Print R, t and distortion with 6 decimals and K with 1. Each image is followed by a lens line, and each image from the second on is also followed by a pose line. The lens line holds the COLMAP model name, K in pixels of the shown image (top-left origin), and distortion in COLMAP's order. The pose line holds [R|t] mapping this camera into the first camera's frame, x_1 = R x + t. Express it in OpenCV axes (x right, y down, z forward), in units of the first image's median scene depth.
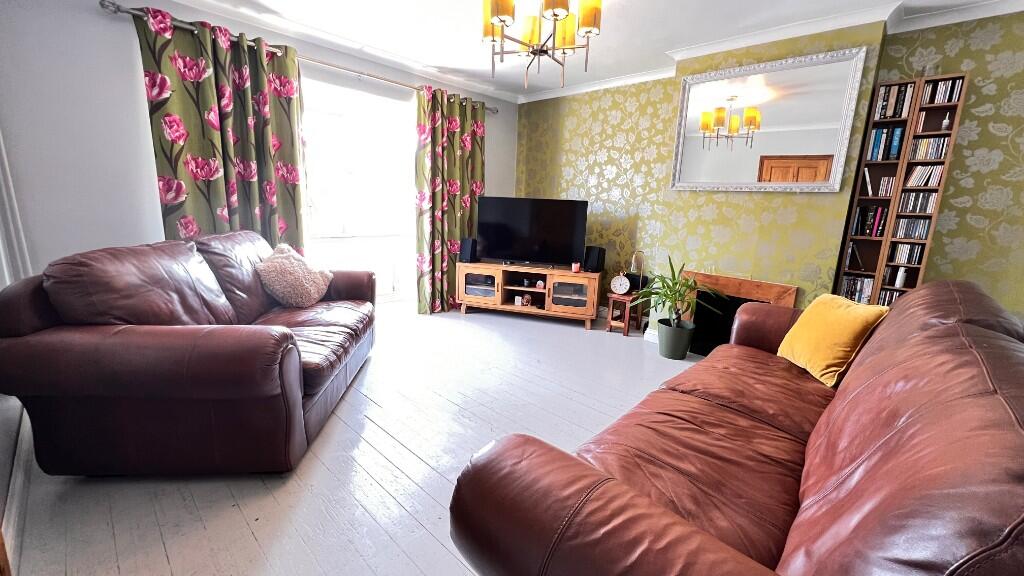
lens RADIAL K [[411.4, 0, 516.1], [0, 411.4, 286.9], [0, 0, 1]] dist [-0.001761, -0.000337]
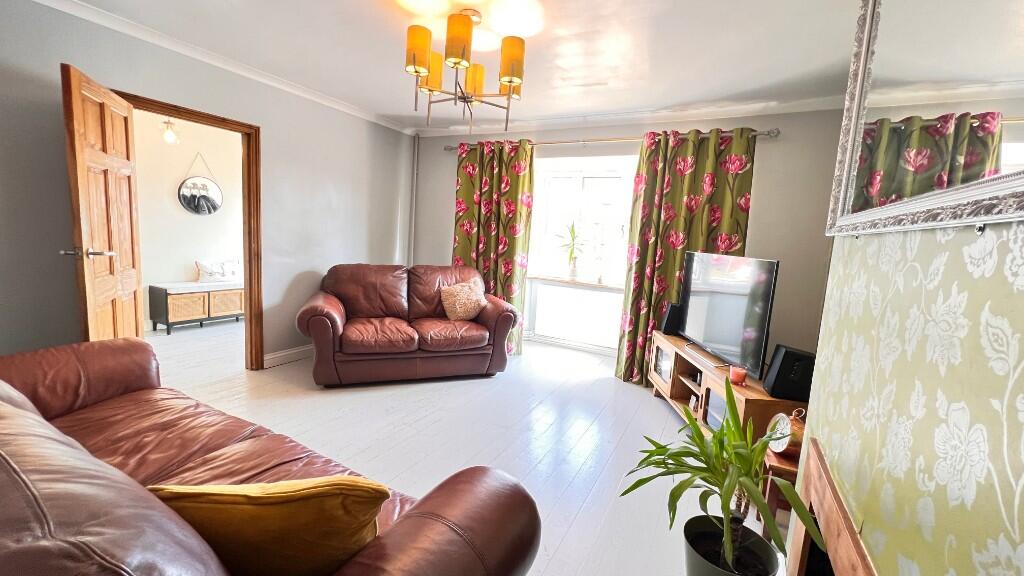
lens RADIAL K [[411.4, 0, 512.2], [0, 411.4, 290.8], [0, 0, 1]] dist [-0.001761, -0.000337]
pose [[0.261883, 0.085489, -0.961306, 0.721013], [-0.248738, 0.968397, 0.018357, -0.100446], [0.932495, 0.234306, 0.274871, 0.635021]]
